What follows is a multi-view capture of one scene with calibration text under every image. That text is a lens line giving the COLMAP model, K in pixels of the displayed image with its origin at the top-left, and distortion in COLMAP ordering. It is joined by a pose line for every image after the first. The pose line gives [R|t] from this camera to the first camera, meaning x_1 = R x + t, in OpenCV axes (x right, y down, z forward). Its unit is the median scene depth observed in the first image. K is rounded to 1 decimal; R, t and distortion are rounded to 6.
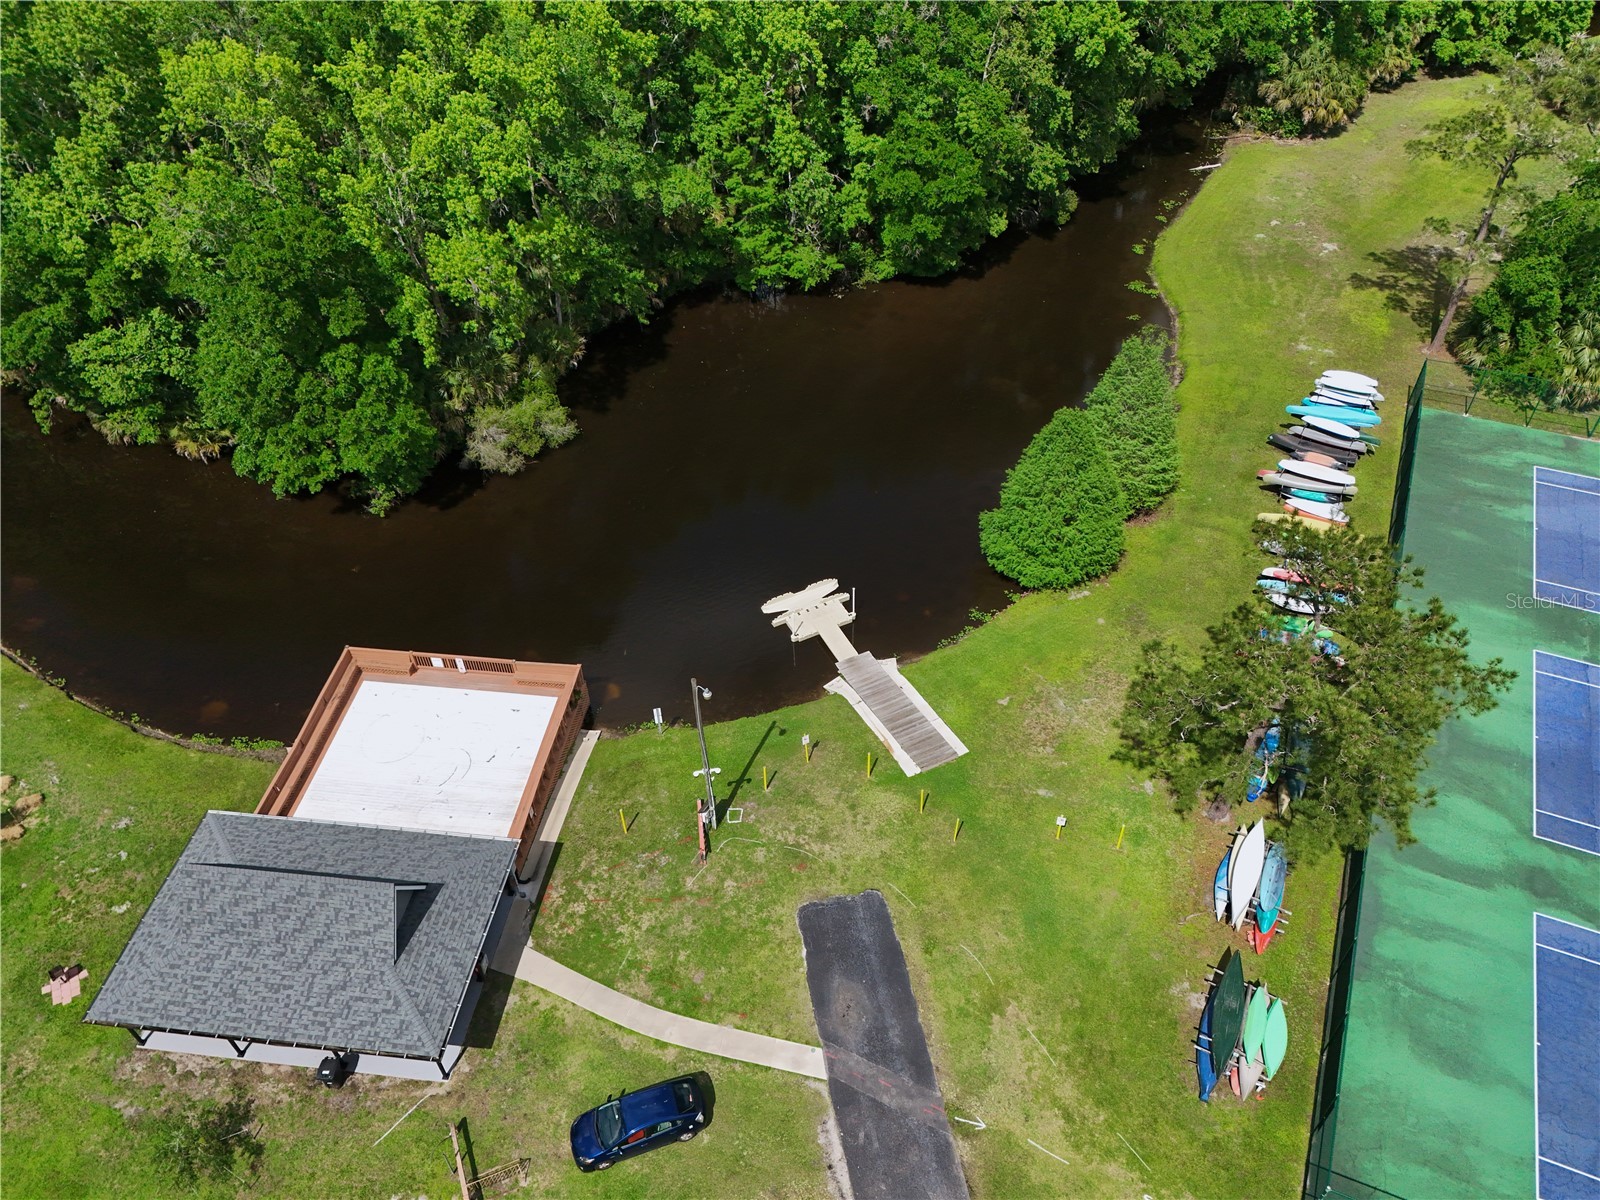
lens RADIAL K [[1141.8, 0, 799.7], [0, 1141.8, 600.9], [0, 0, 1]] dist [0.013247, -0.020383]
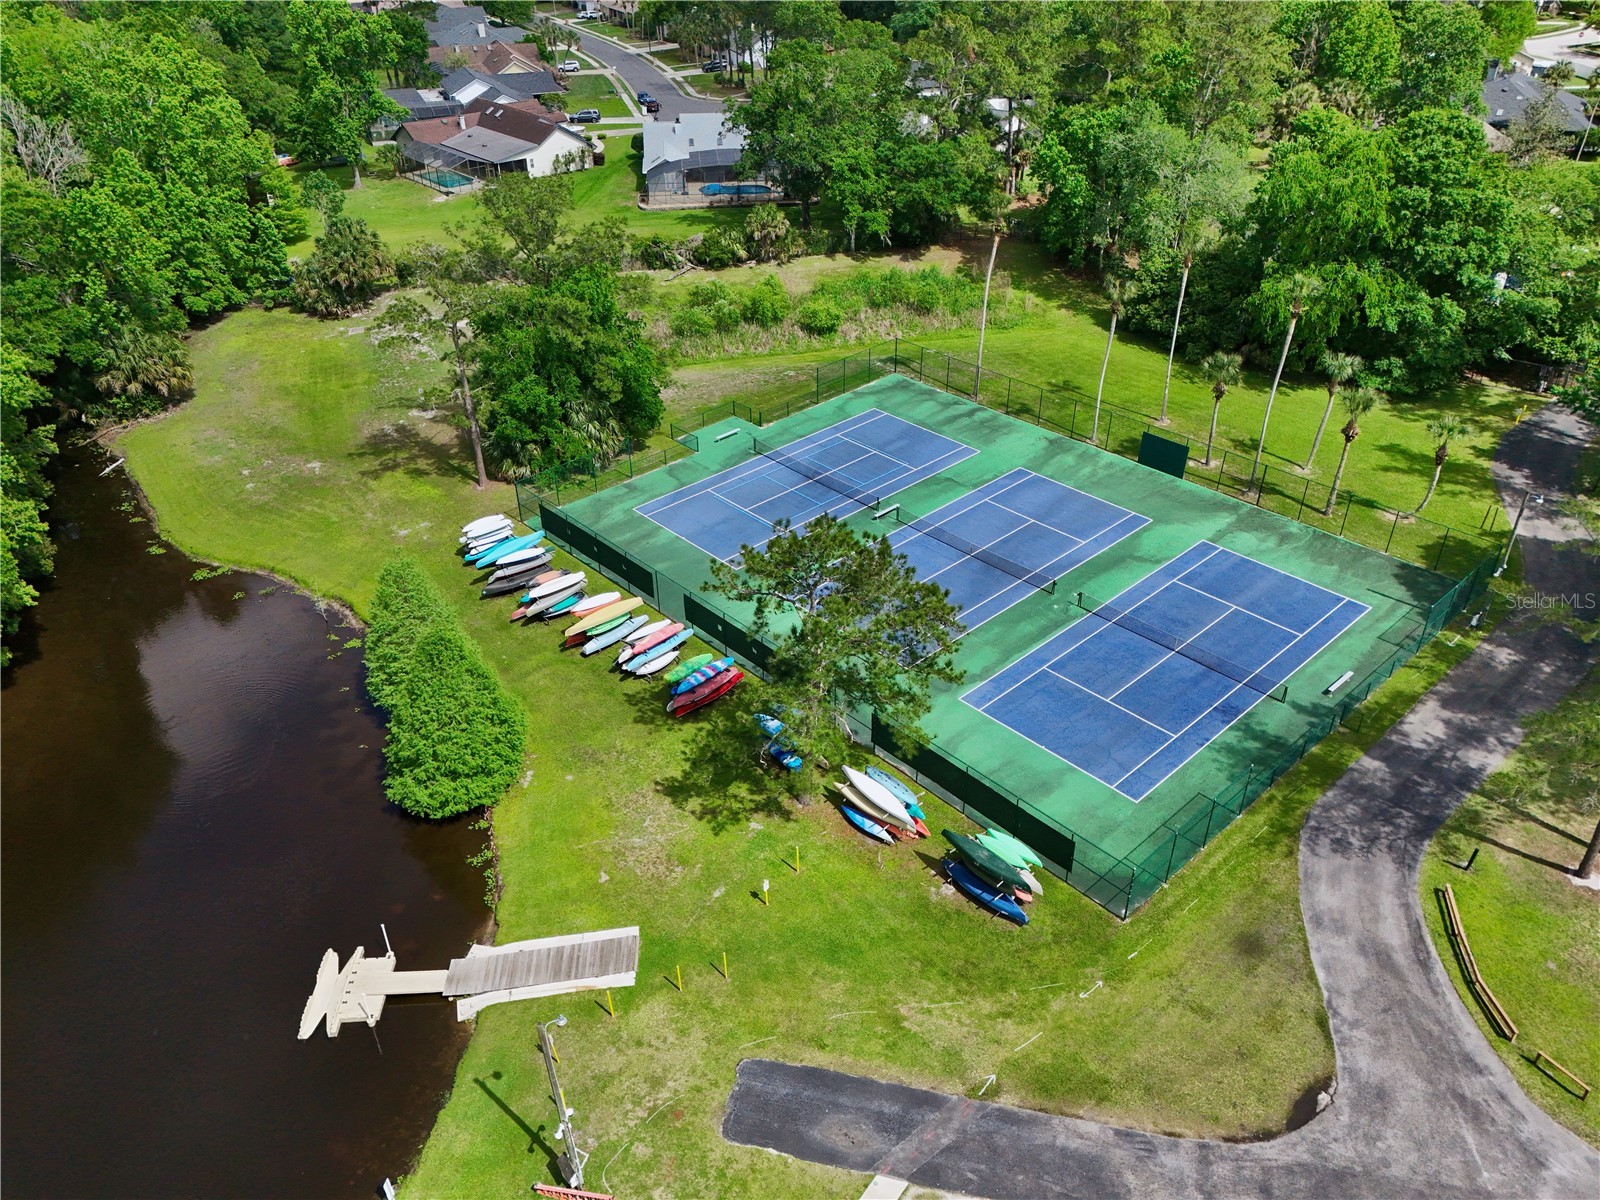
lens RADIAL K [[1141.8, 0, 799.6], [0, 1141.8, 599.7], [0, 0, 1]] dist [0.013247, -0.020383]
pose [[0.400630, -0.485104, 0.777283, -0.383002], [0.637329, 0.757024, 0.143966, -0.122279], [-0.658261, 0.437708, 0.612458, 0.156972]]
